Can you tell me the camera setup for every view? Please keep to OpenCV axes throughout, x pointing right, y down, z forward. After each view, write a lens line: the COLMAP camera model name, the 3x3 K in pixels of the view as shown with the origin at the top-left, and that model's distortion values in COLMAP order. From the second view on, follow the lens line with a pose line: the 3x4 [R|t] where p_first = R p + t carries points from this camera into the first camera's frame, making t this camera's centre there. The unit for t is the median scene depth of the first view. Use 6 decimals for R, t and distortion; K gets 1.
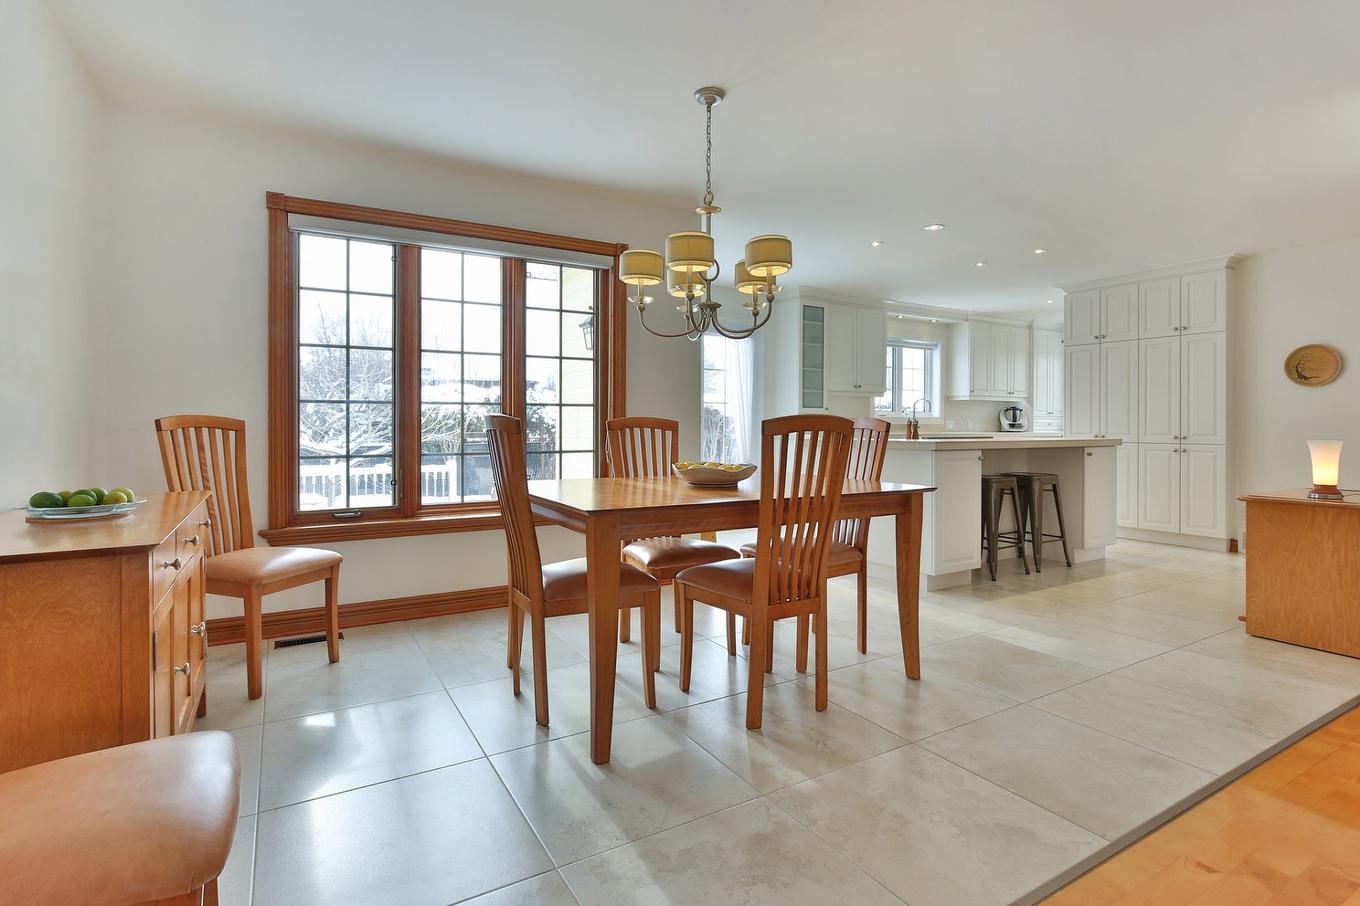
lens RADIAL K [[674.6, 0, 642.3], [0, 674.6, 420.1], [0, 0, 1]] dist [0.000318, 0.000269]
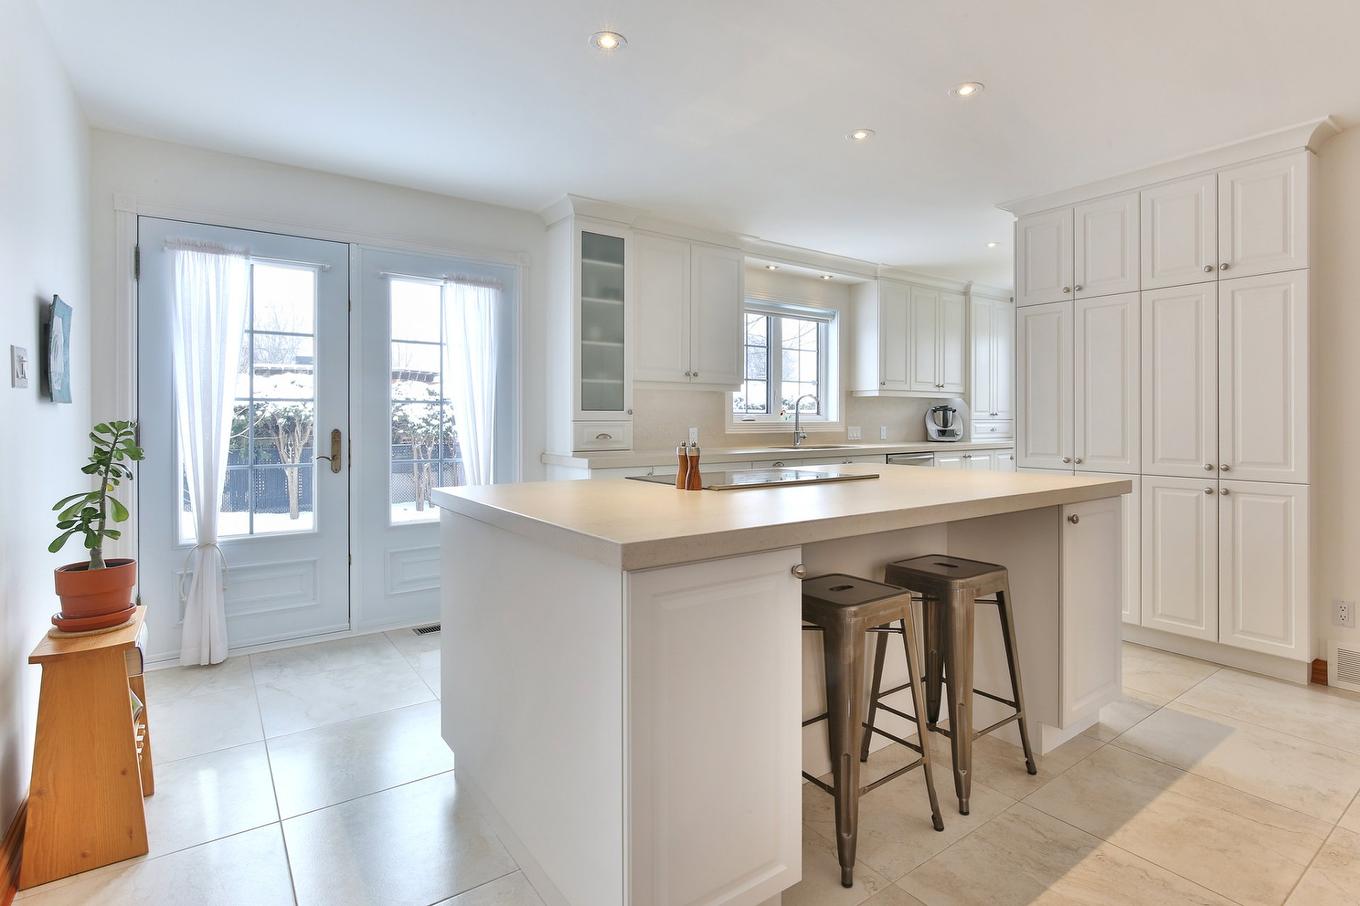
lens RADIAL K [[674.6, 0, 672.4], [0, 674.6, 410.1], [0, 0, 1]] dist [0.000318, 0.000269]
pose [[0.995264, -0.001076, 0.097201, 0.221091], [0.001588, 0.999985, -0.005184, -0.013411], [-0.097194, 0.005314, 0.995251, 0.361982]]
